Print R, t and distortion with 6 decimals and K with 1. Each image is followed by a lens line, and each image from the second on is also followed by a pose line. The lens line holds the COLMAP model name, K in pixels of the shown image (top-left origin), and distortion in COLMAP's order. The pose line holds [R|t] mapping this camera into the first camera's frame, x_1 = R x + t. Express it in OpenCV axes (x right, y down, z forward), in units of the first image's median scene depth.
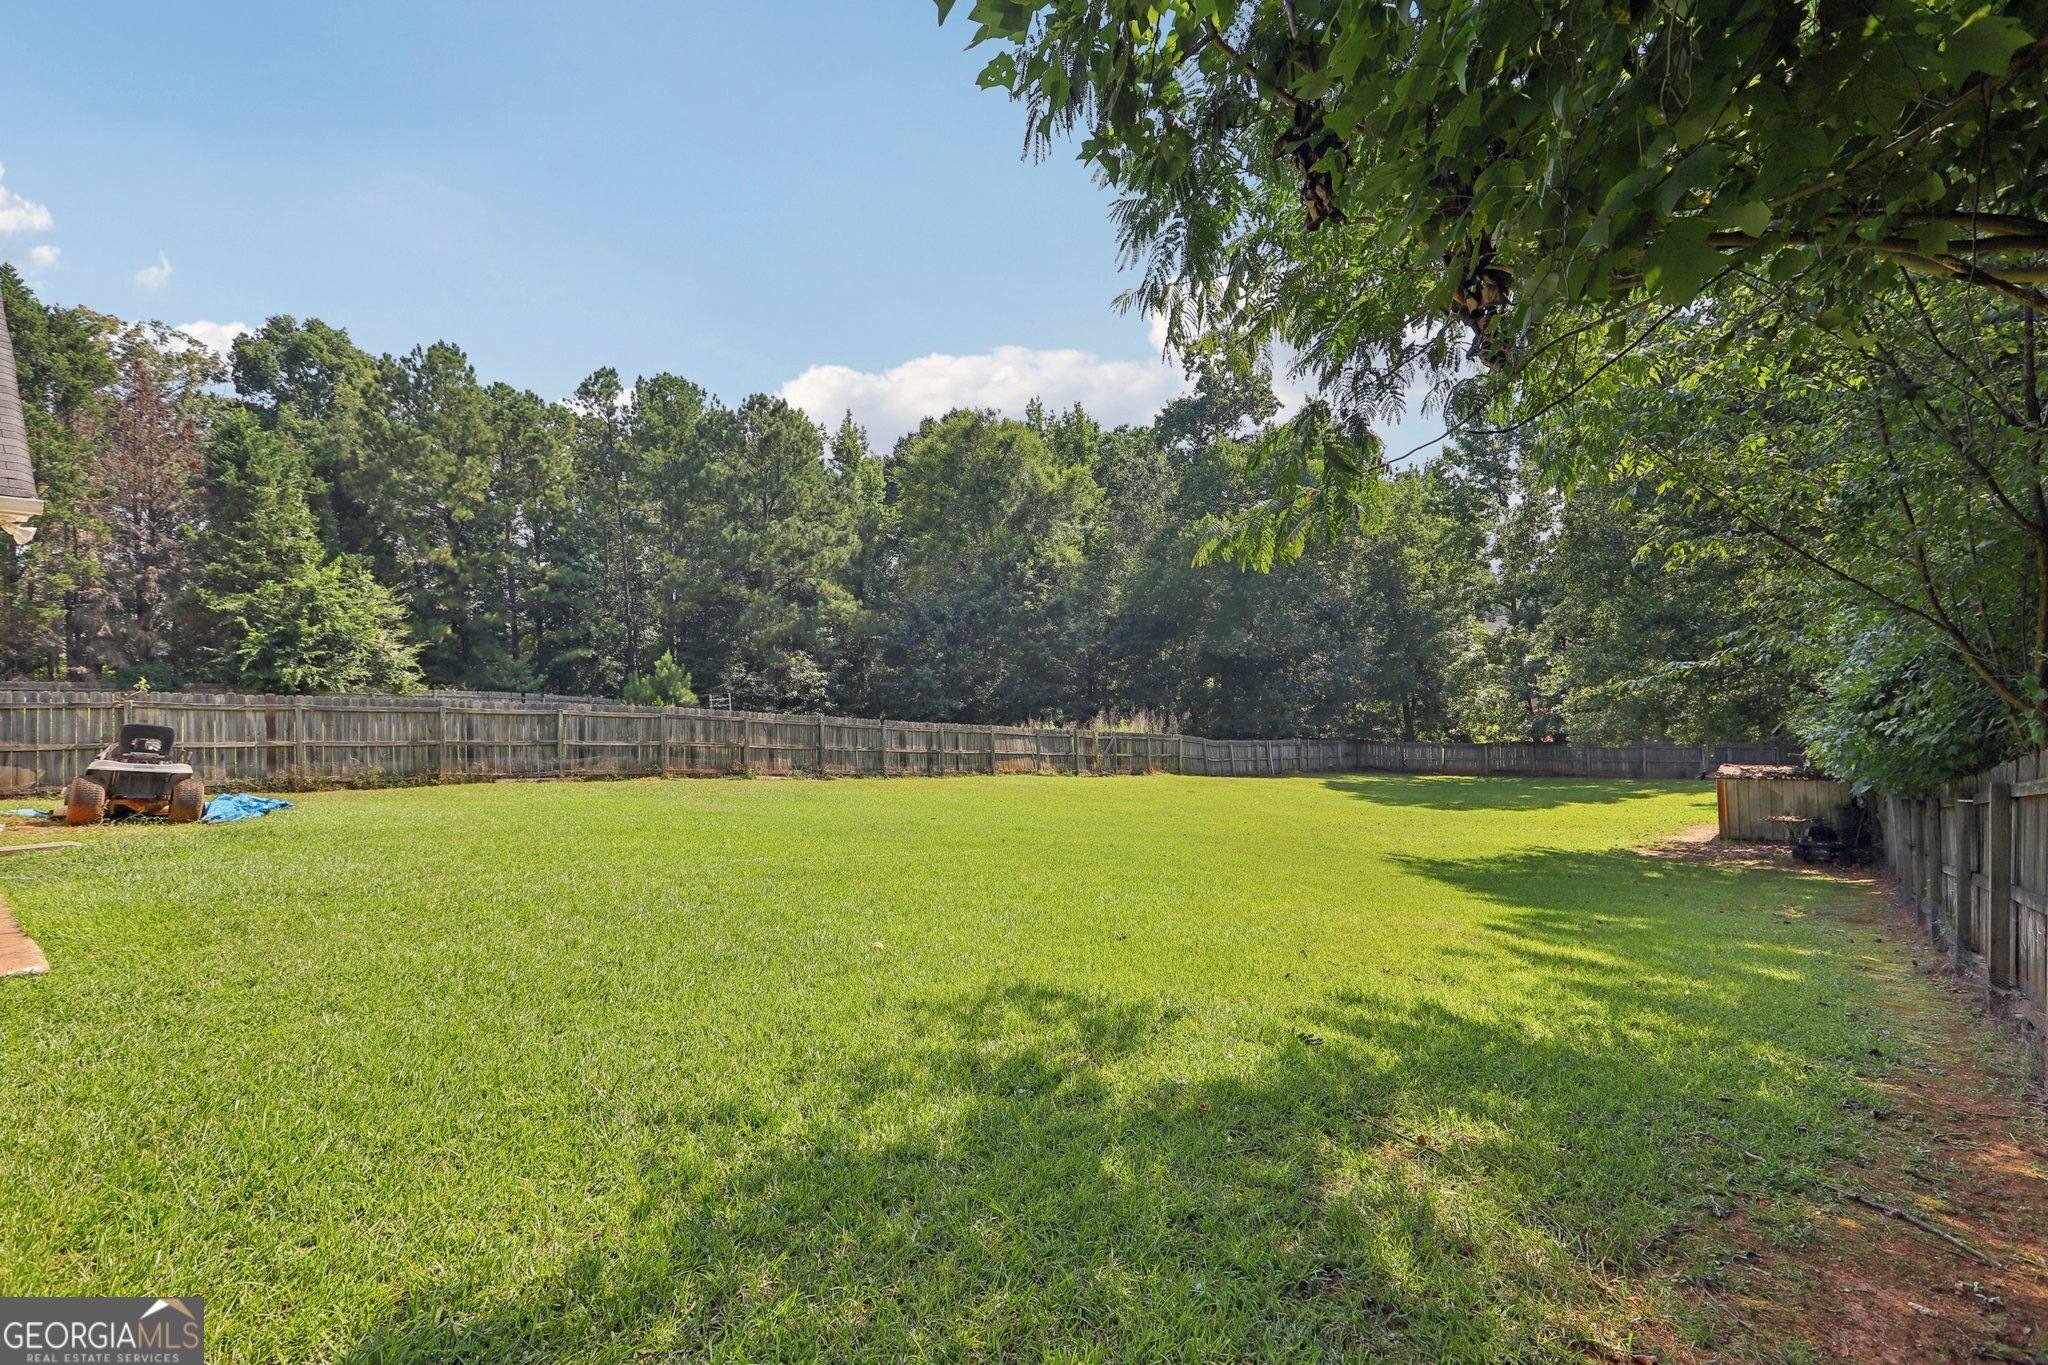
lens RADIAL K [[921.0, 0, 1028.1], [0, 921.0, 691.9], [0, 0, 1]] dist [-0.000962, 0.000182]
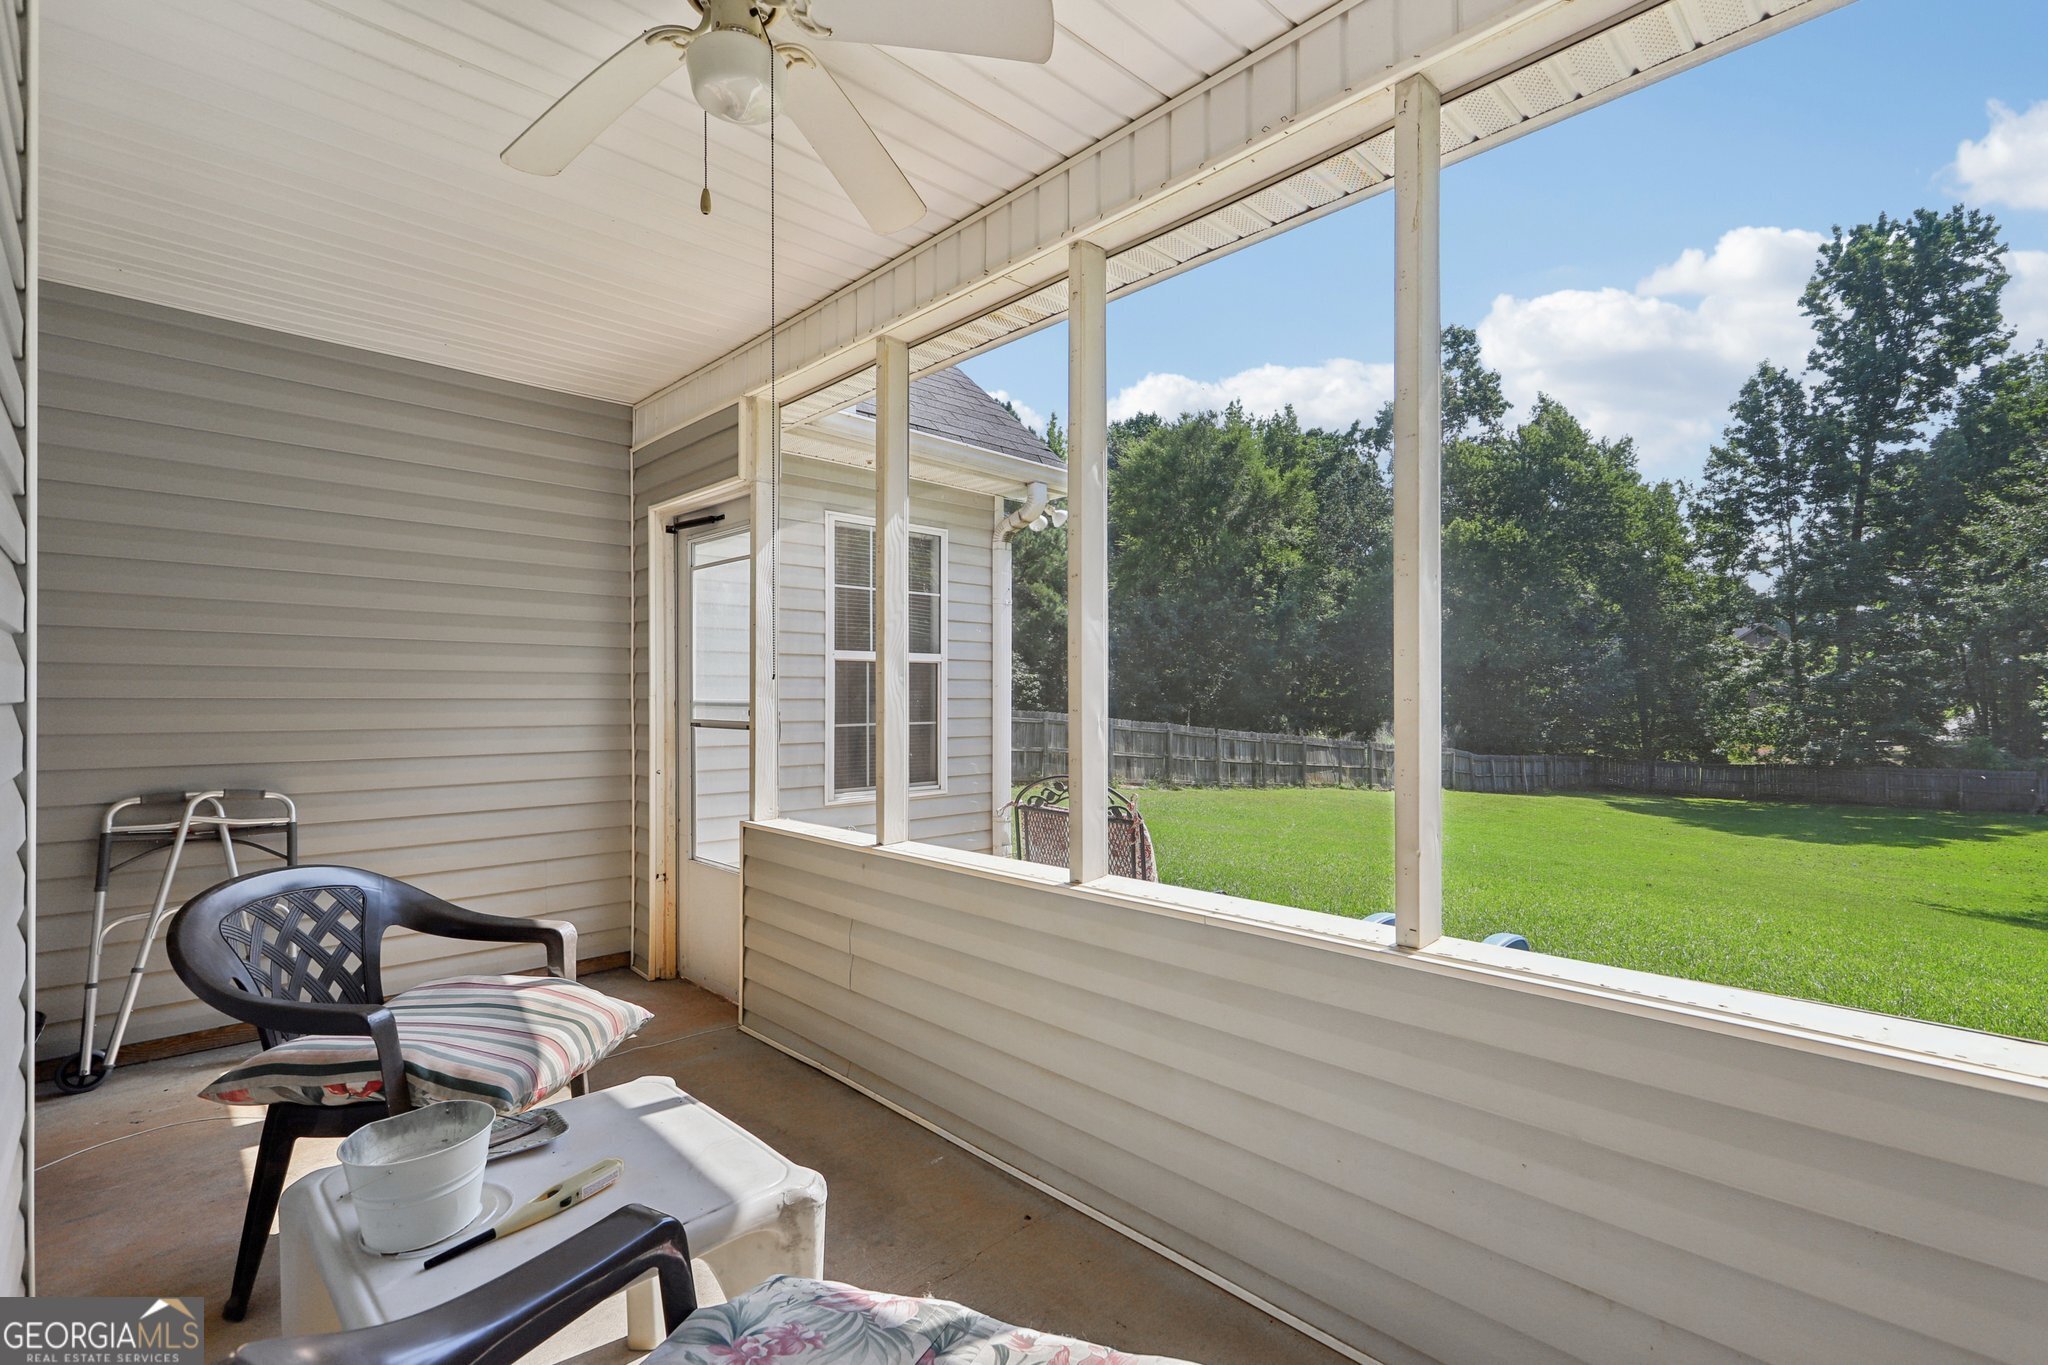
lens RADIAL K [[921.0, 0, 1028.1], [0, 921.0, 691.9], [0, 0, 1]] dist [-0.000962, 0.000182]
pose [[0.994146, 0.023014, -0.105566, -0.150107], [-0.022656, 0.999733, 0.004585, -0.006242], [0.105643, -0.002167, 0.994402, -0.007182]]
